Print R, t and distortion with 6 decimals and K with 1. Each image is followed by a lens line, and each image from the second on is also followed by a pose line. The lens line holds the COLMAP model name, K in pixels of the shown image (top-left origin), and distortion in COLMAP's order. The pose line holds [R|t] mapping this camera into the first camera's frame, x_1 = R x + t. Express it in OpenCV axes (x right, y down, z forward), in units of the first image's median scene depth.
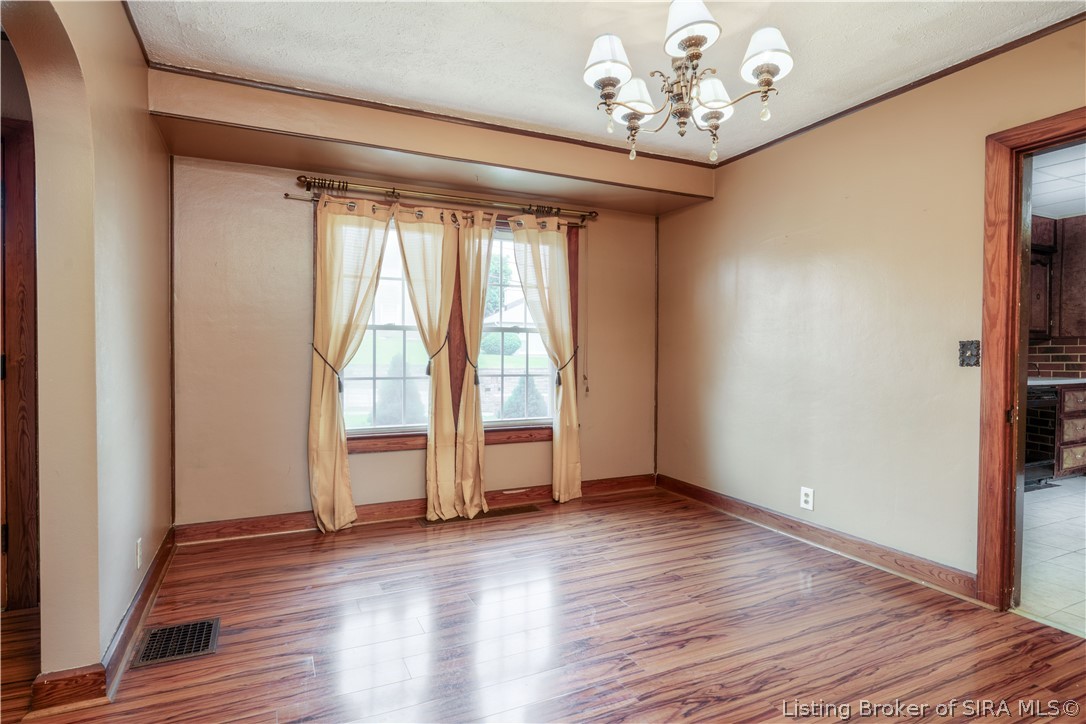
lens RADIAL K [[570.8, 0, 541.0], [0, 570.8, 361.8], [0, 0, 1]] dist [-0.002708, -0.000514]
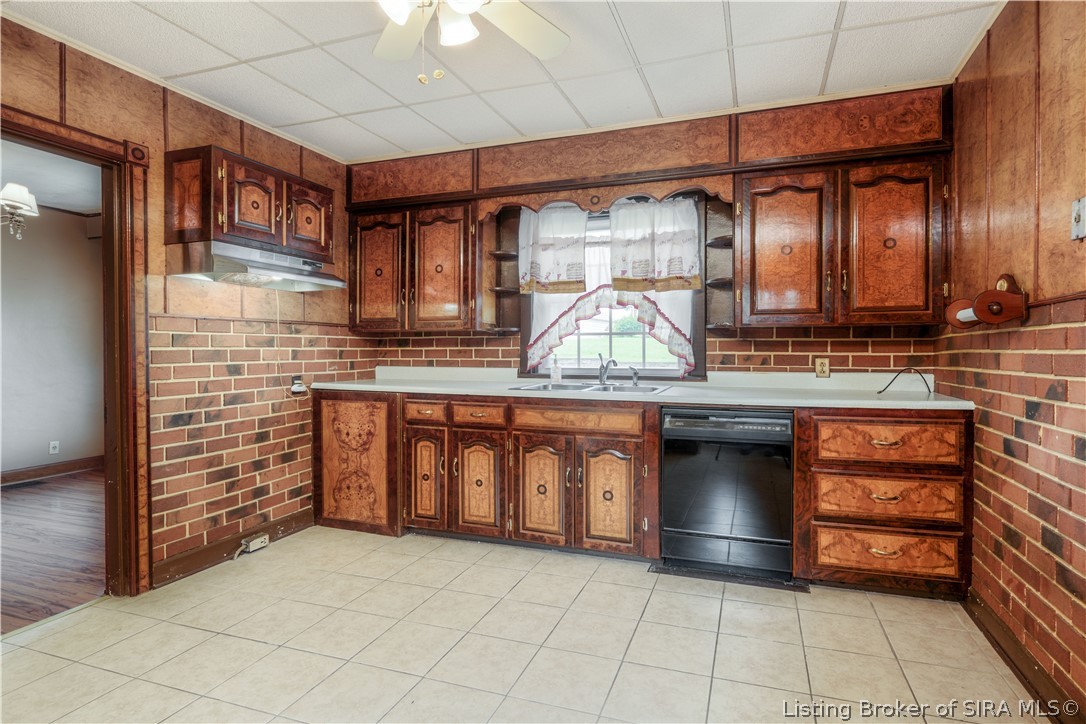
lens RADIAL K [[570.8, 0, 545.8], [0, 570.8, 357.5], [0, 0, 1]] dist [-0.002708, -0.000514]
pose [[0.699180, 0.003606, -0.714937, 1.127736], [-0.004142, 0.999991, 0.000993, -0.006793], [0.714934, 0.002267, 0.699189, 0.439633]]
